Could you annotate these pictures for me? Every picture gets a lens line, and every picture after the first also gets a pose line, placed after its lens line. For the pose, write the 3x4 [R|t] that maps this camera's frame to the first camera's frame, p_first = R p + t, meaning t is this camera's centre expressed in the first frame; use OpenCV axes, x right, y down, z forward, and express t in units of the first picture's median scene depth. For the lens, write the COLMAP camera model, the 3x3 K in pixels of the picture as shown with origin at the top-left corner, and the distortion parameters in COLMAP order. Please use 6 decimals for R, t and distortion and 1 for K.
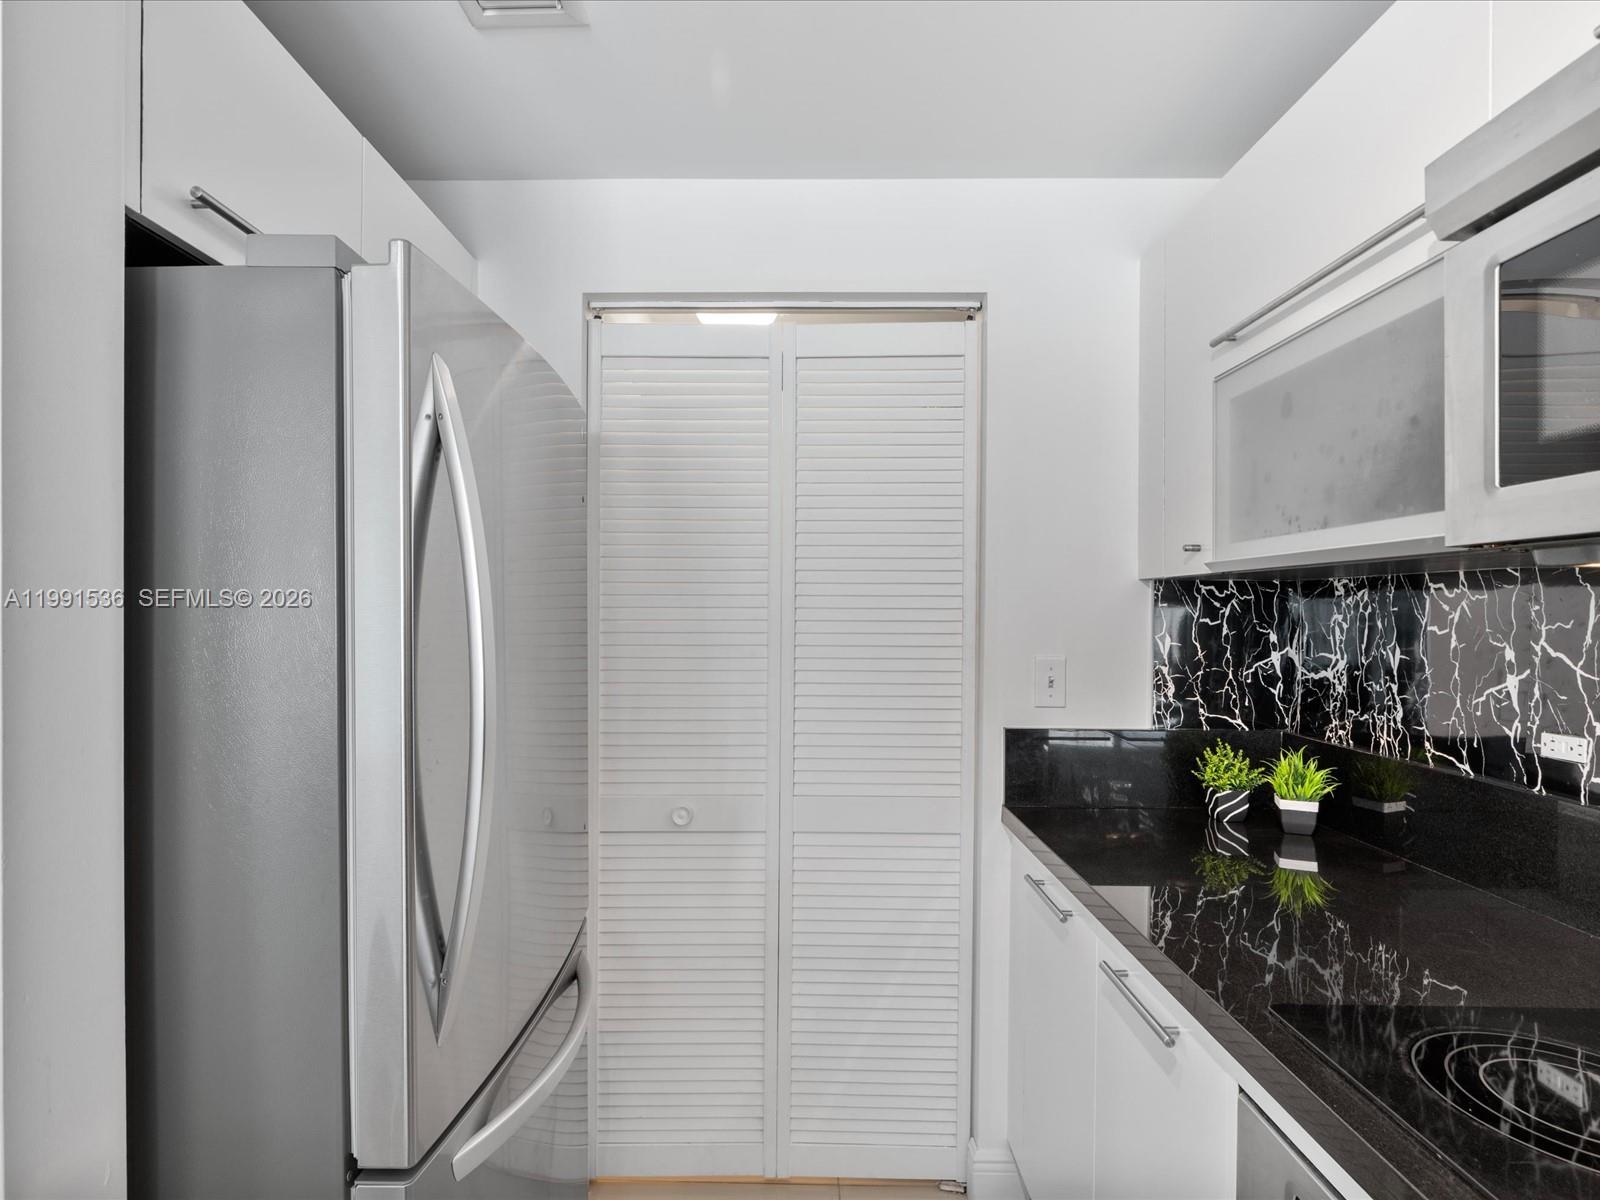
lens RADIAL K [[811.5, 0, 795.2], [0, 811.5, 614.1], [0, 0, 1]] dist [-0.003655, -0.001451]
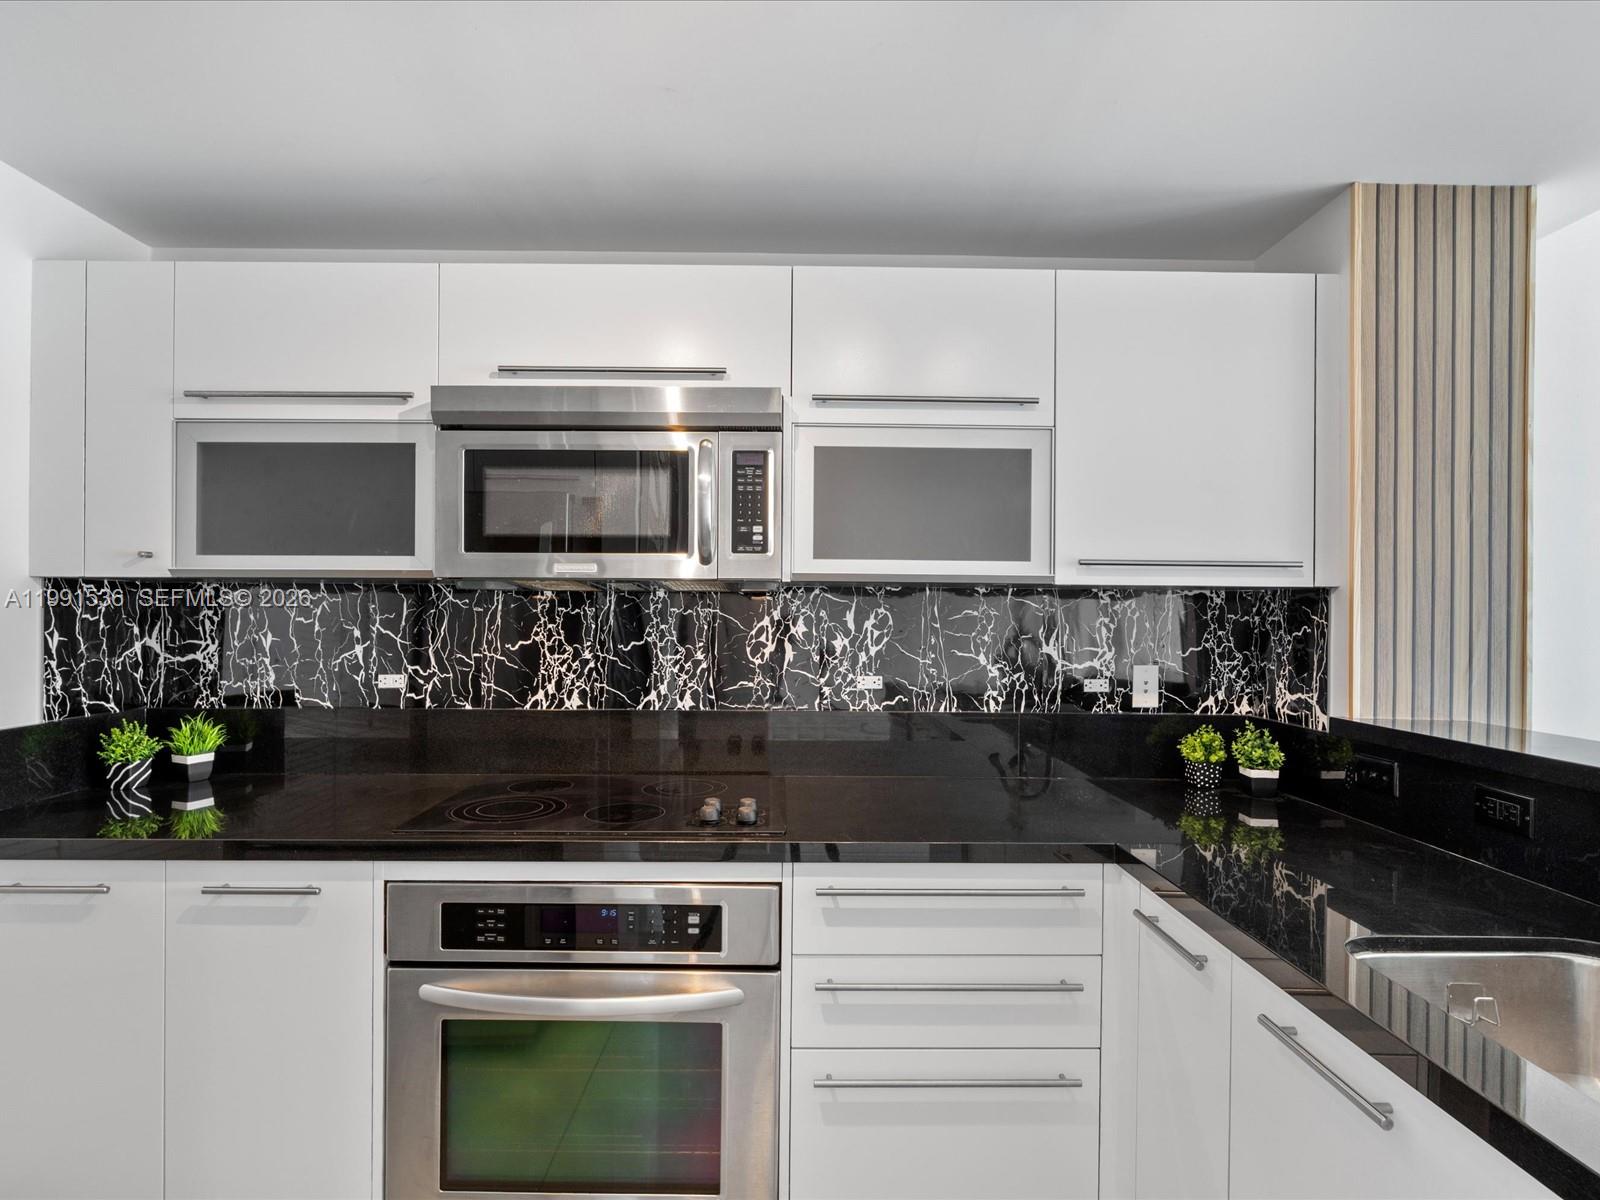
lens RADIAL K [[811.5, 0, 784.7], [0, 811.5, 598.6], [0, 0, 1]] dist [-0.003655, -0.001451]
pose [[-0.022636, 0.010807, 0.999685, -0.675468], [0.001361, 0.999941, -0.010779, -0.003292], [-0.999743, 0.001116, -0.022649, 0.093518]]
